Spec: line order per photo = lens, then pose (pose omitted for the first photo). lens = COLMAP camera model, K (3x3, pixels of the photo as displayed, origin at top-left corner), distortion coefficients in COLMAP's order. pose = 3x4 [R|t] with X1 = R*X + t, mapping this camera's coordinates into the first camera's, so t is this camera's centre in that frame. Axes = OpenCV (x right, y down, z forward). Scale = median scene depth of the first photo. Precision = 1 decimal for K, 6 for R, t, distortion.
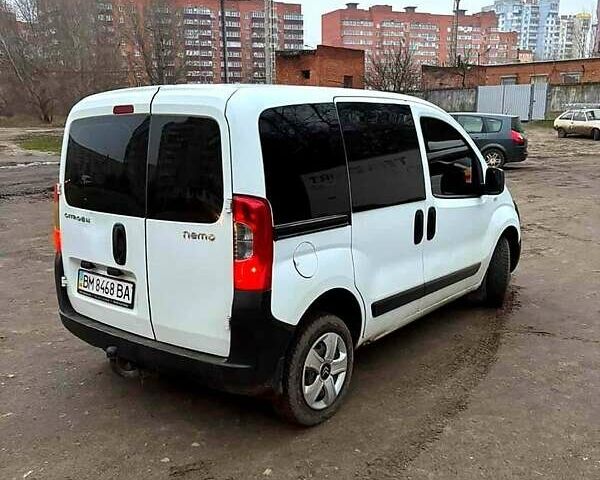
lens RADIAL K [[623.0, 0, 300.0], [0, 623.0, 240.0], [0, 0, 1]] dist [0.049956, -0.014882]
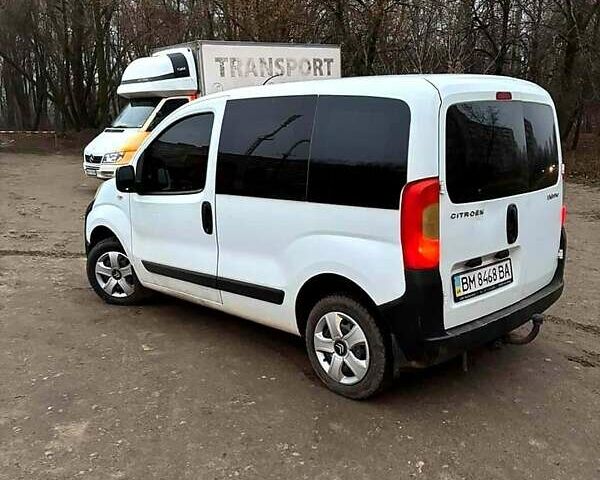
lens RADIAL K [[629.2, 0, 300.0], [0, 629.2, 240.0], [0, 0, 1]] dist [-0.056002, -0.007245]
pose [[0.144942, -0.180619, 0.972815, -1.256336], [0.200894, 0.968090, 0.149811, -0.179899], [-0.968831, 0.173718, 0.176603, 1.072142]]
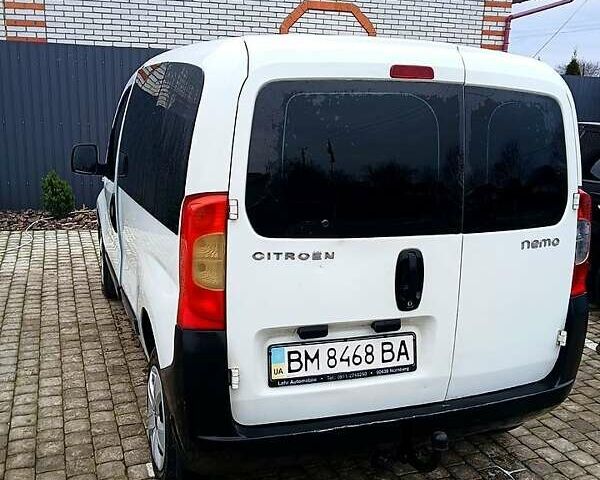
lens RADIAL K [[623.0, 0, 300.0], [0, 623.0, 240.0], [0, 0, 1]] dist [0.049956, -0.014882]
pose [[0.512052, -0.144670, 0.846684, -0.824888], [0.118465, 0.988189, 0.097203, -0.102782], [-0.850746, 0.050529, 0.523143, 0.693854]]
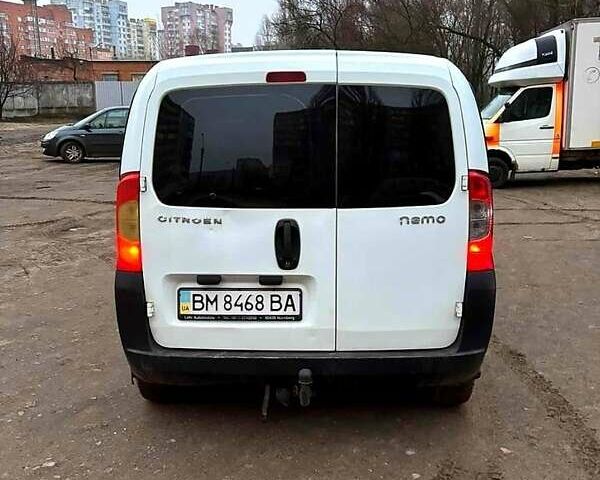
lens RADIAL K [[623.0, 0, 300.0], [0, 623.0, 240.0], [0, 0, 1]] dist [0.049956, -0.014882]
pose [[0.795092, -0.110182, 0.596396, -0.697624], [0.108480, 0.993337, 0.038894, -0.025997], [-0.596708, 0.033773, 0.801748, 0.314891]]
